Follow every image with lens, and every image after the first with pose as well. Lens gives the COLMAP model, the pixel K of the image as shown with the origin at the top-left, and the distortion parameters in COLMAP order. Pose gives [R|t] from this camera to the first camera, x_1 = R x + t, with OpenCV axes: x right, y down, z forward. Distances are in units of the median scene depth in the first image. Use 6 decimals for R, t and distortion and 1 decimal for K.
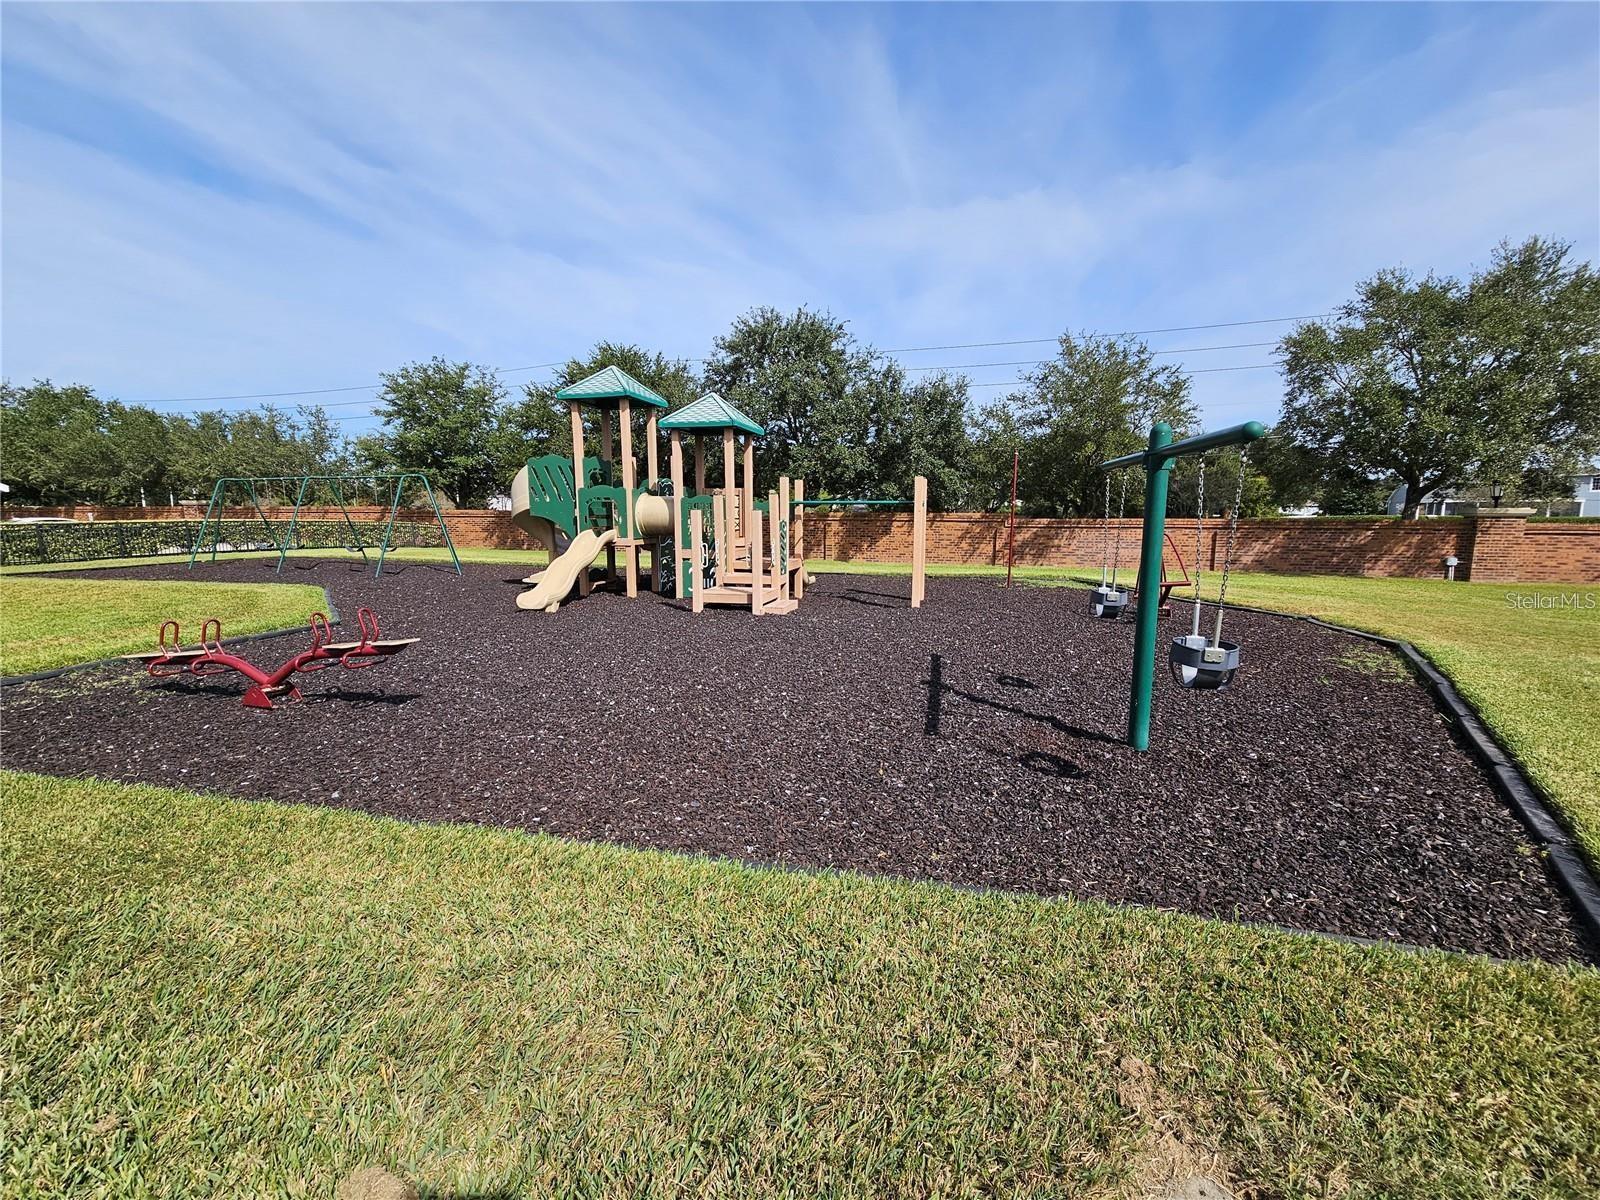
lens RADIAL K [[641.0, 0, 800.0], [0, 641.0, 600.0], [0, 0, 1]] dist [0.000143, 0.000094]
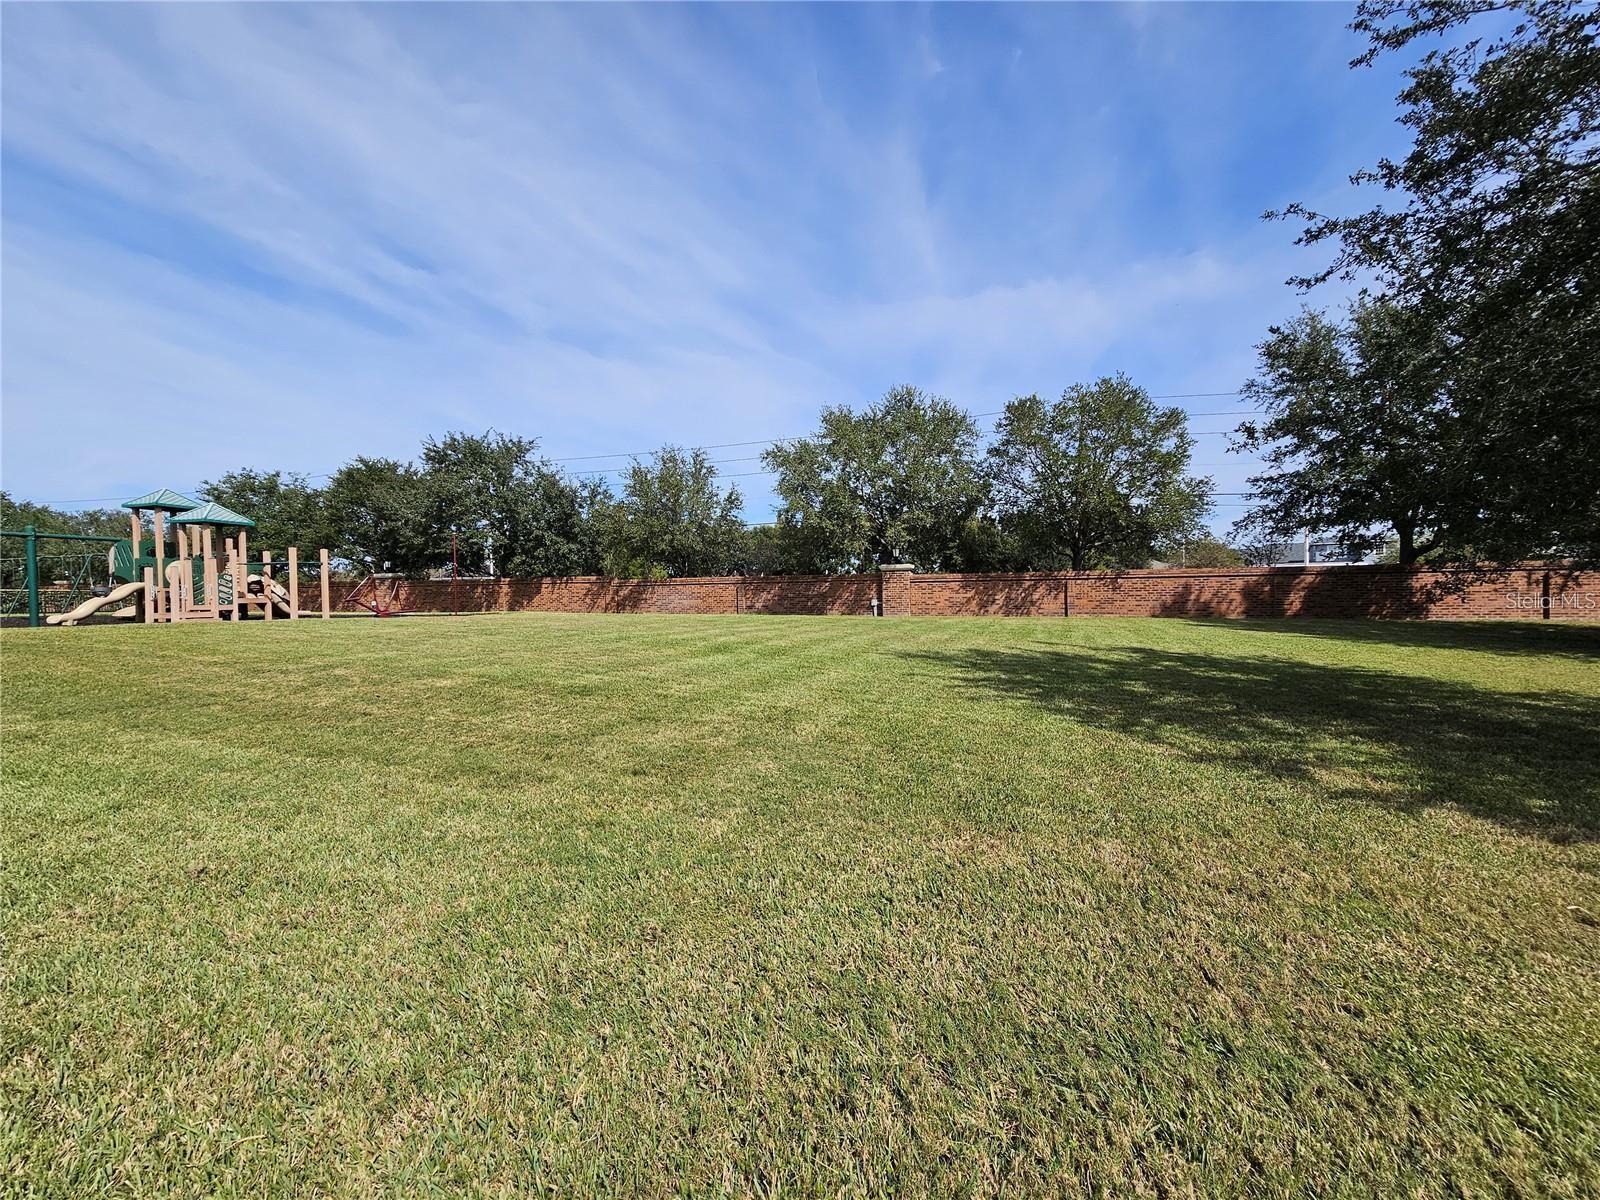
lens RADIAL K [[641.0, 0, 800.0], [0, 641.0, 600.0], [0, 0, 1]] dist [0.000143, 0.000094]
pose [[0.999848, -0.017377, -0.001323, 0.801906], [0.017086, 0.992396, -0.121895, 0.097516], [0.003431, 0.121854, 0.992542, -0.381125]]
